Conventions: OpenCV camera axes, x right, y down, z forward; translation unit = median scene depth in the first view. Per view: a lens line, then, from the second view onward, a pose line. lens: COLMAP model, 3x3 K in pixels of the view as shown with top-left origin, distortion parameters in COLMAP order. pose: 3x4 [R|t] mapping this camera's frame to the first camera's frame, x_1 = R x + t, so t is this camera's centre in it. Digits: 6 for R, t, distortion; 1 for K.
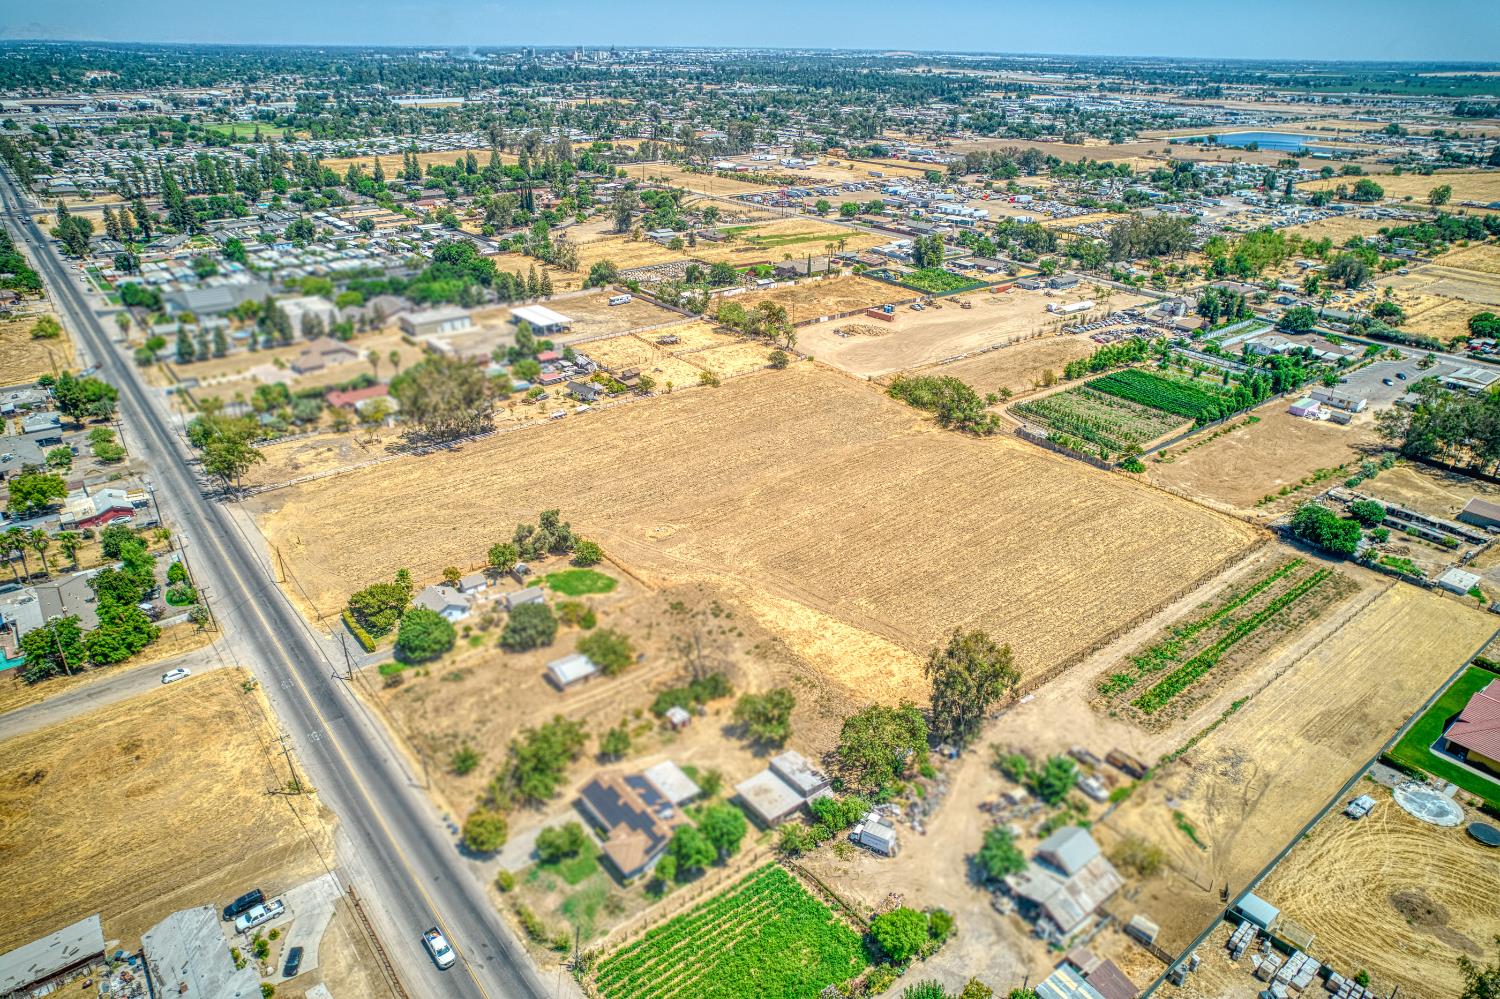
lens RADIAL K [[964.7, 0, 750.0], [0, 964.7, 499.5], [0, 0, 1]] dist [-0.077620, 0.070102]
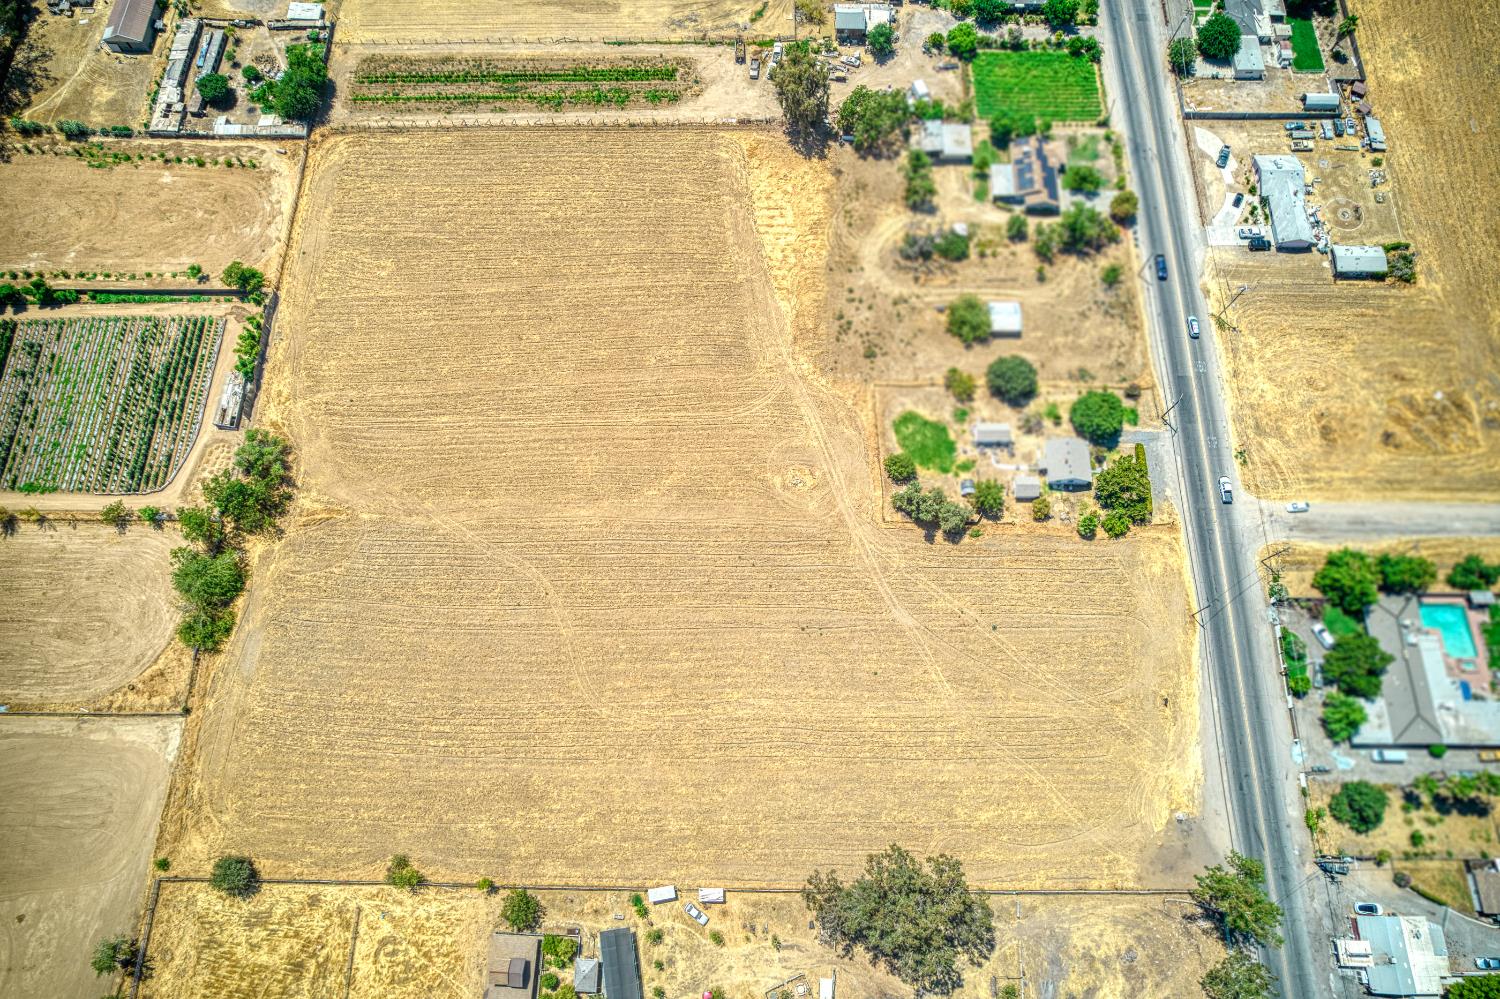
lens RADIAL K [[964.7, 0, 750.0], [0, 964.7, 499.5], [0, 0, 1]] dist [-0.077620, 0.070102]
pose [[-0.774551, -0.596869, 0.209331, -0.252794], [0.271912, -0.015400, 0.962199, -0.823947], [-0.571083, 0.802191, 0.174224, 0.891391]]
